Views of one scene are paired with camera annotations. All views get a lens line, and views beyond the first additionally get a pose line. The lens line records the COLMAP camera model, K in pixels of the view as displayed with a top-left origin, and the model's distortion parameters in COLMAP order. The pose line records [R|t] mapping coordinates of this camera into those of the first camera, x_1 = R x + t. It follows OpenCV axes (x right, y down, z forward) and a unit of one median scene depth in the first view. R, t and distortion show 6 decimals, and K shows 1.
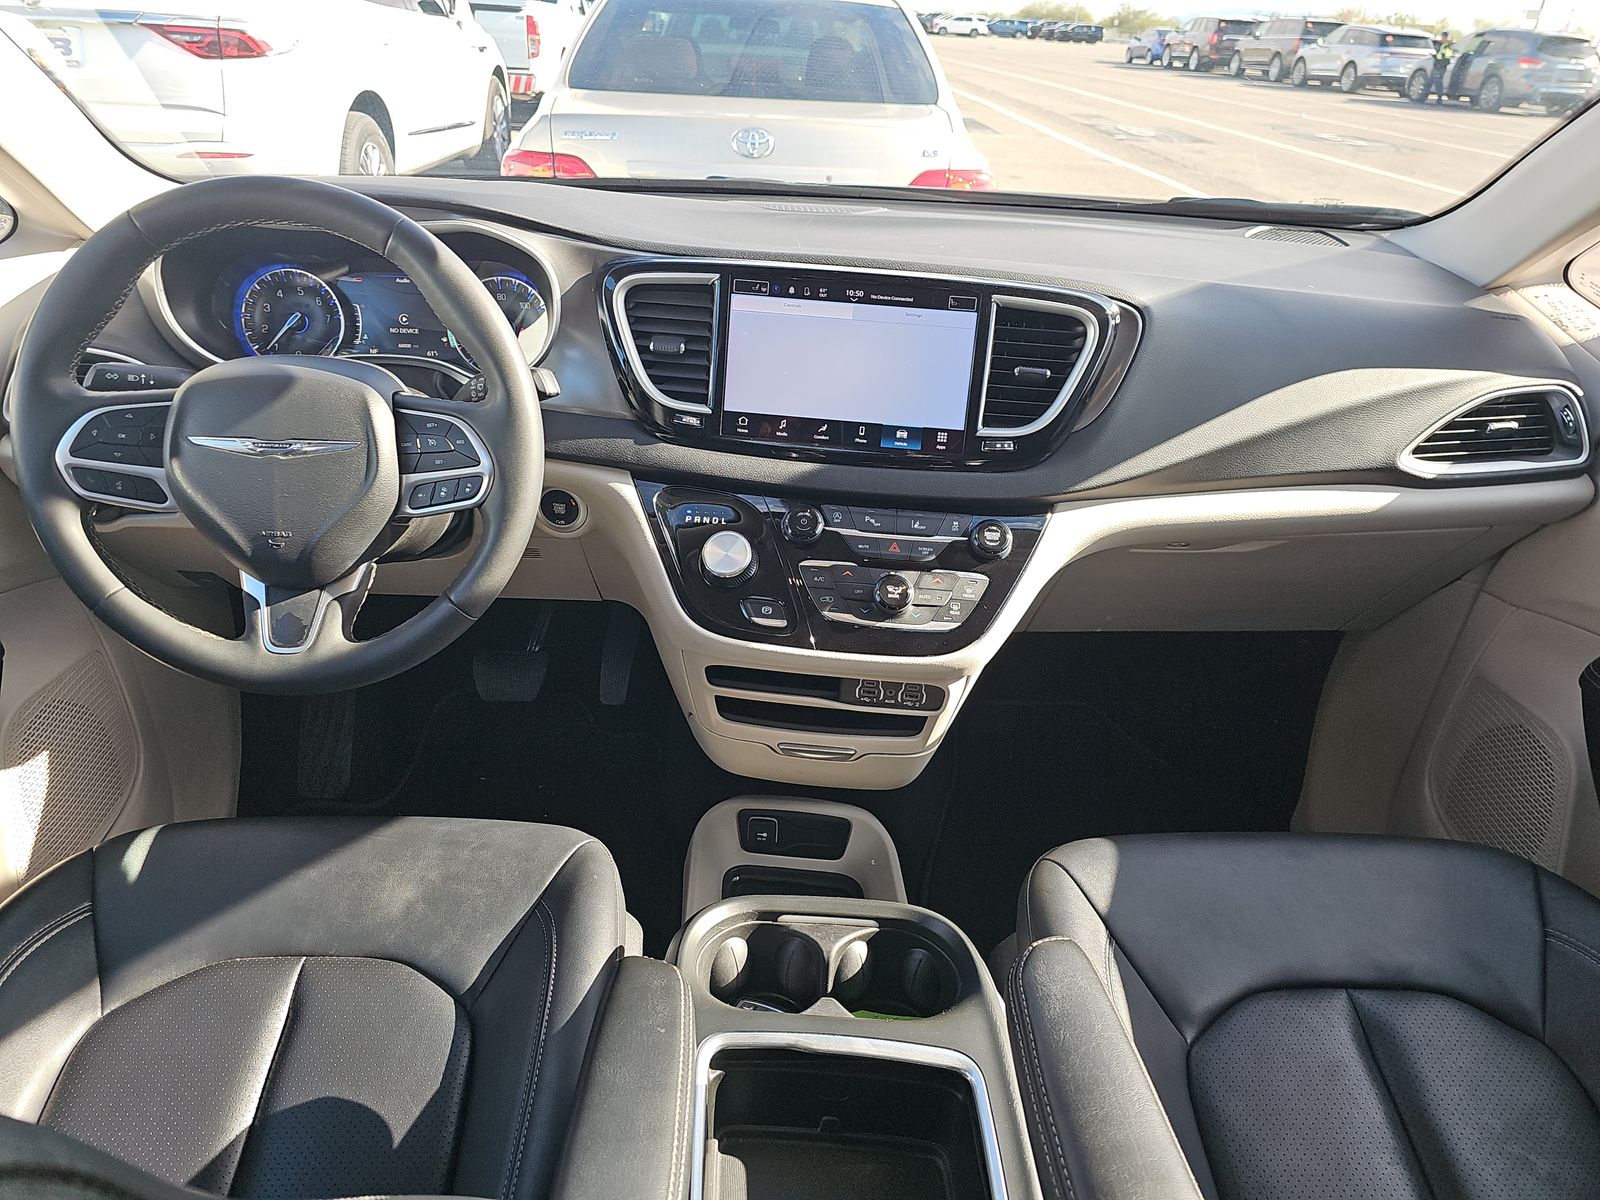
lens RADIAL K [[1055.6, 0, 799.8], [0, 1055.6, 633.0], [0, 0, 1]] dist [0.052287, -0.056112]
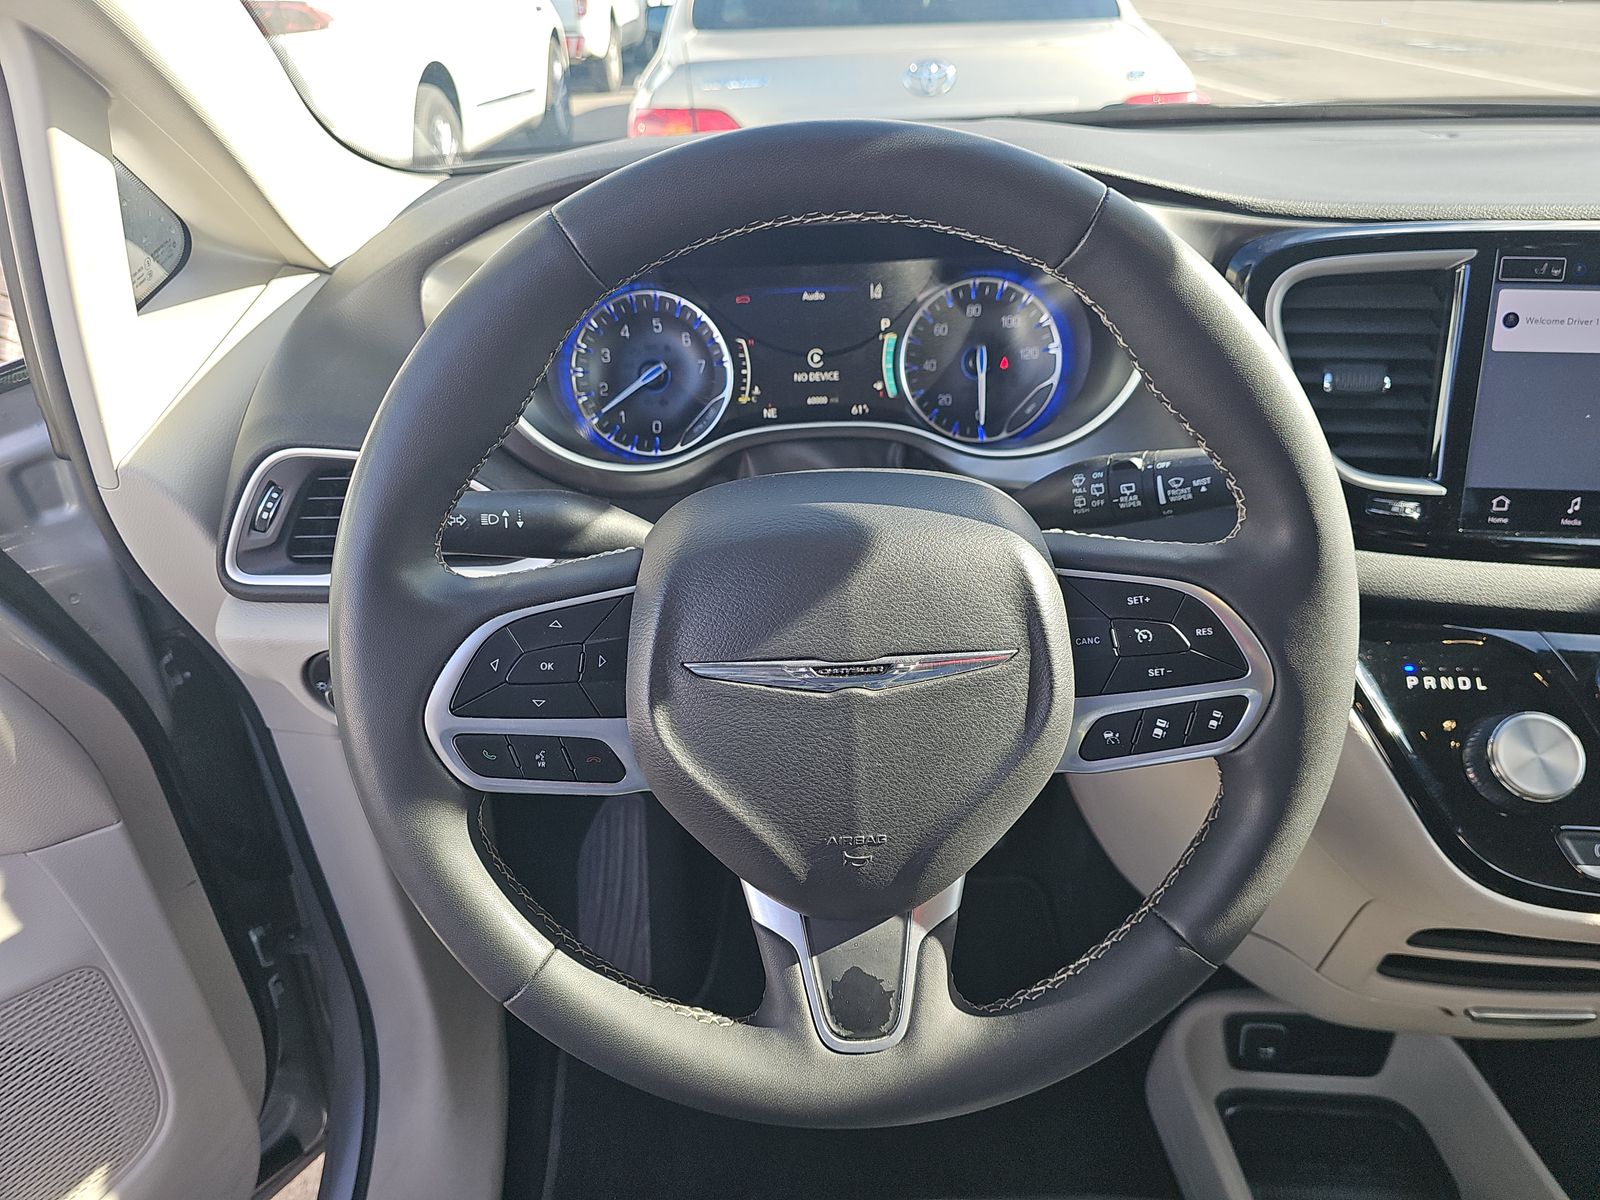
lens RADIAL K [[1061.6, 0, 807.2], [0, 1061.6, 621.6], [0, 0, 1]] dist [0.050473, -0.073265]
pose [[0.997712, -0.060426, -0.030317, -0.410977], [0.061206, 0.997799, 0.025496, -0.175094], [0.028709, -0.027293, 0.999215, 0.415400]]
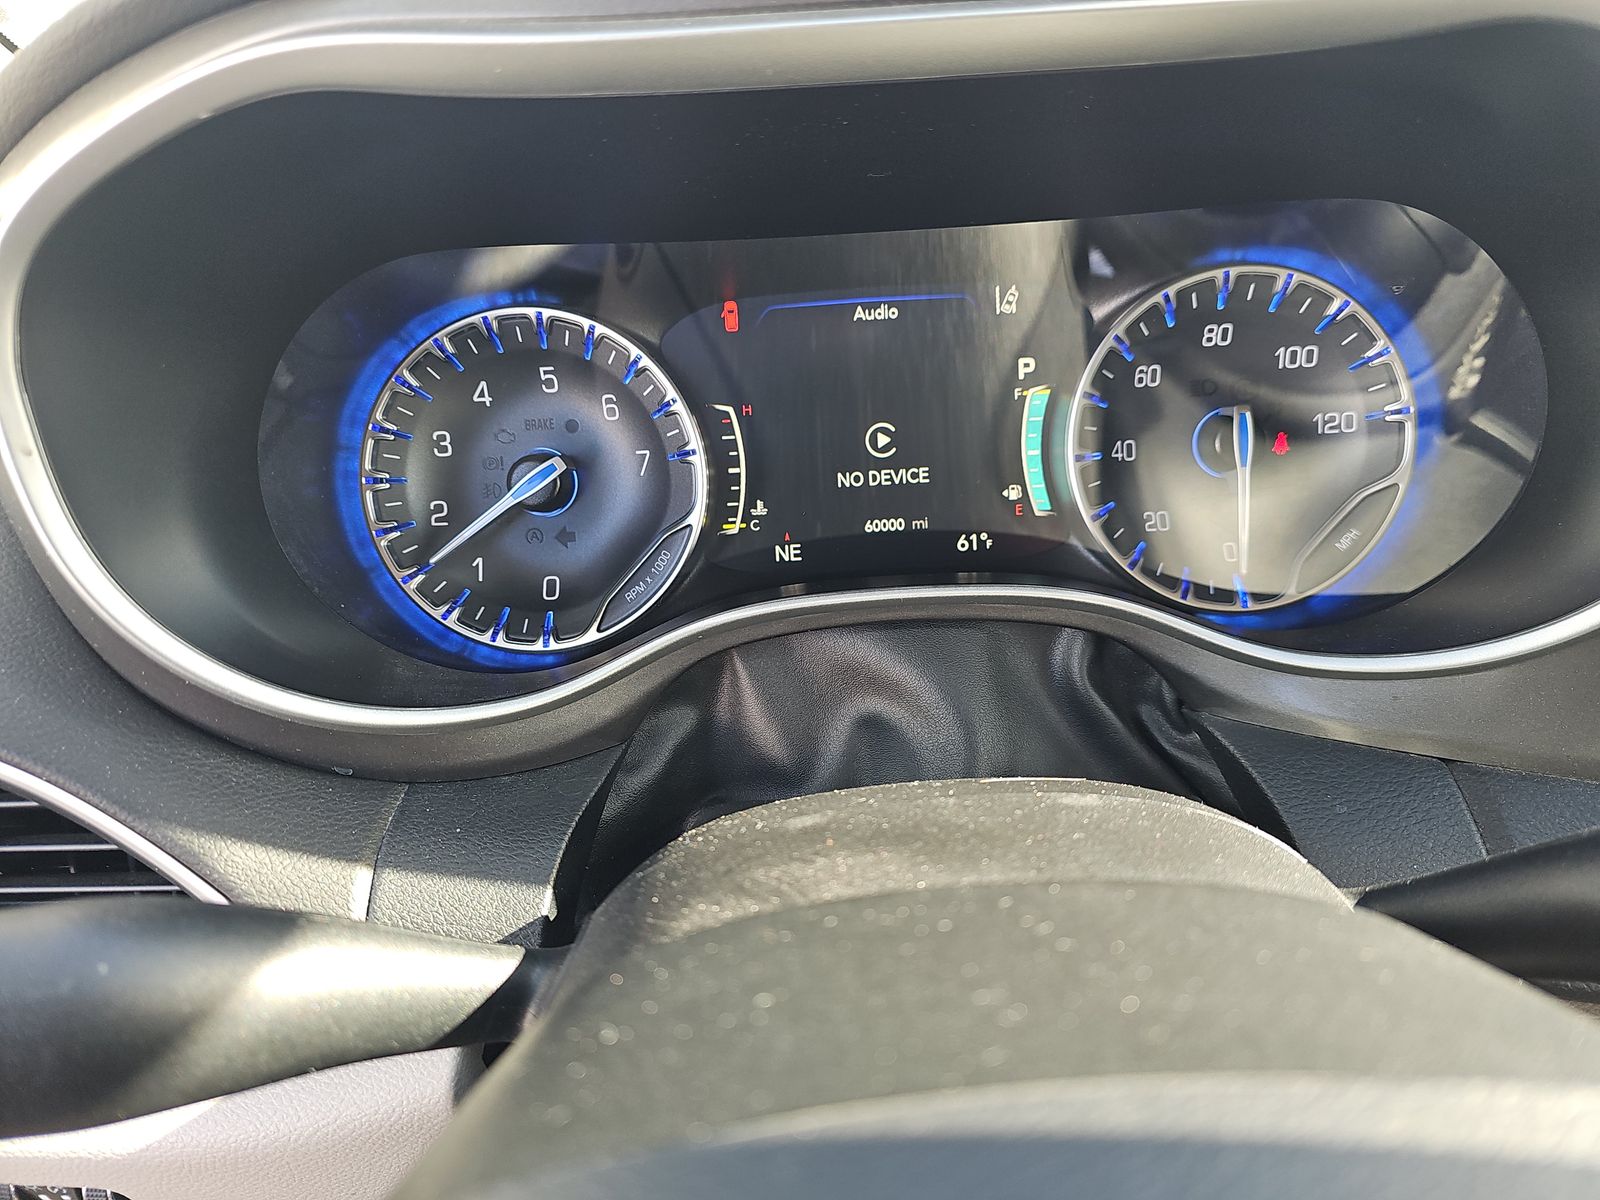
lens RADIAL K [[1055.4, 0, 802.5], [0, 1055.4, 602.3], [0, 0, 1]] dist [0.056995, -0.146339]
pose [[0.995415, -0.075525, -0.058691, -0.425214], [0.073192, 0.996477, -0.040944, -0.266787], [0.061576, 0.036461, 0.997436, 0.786804]]
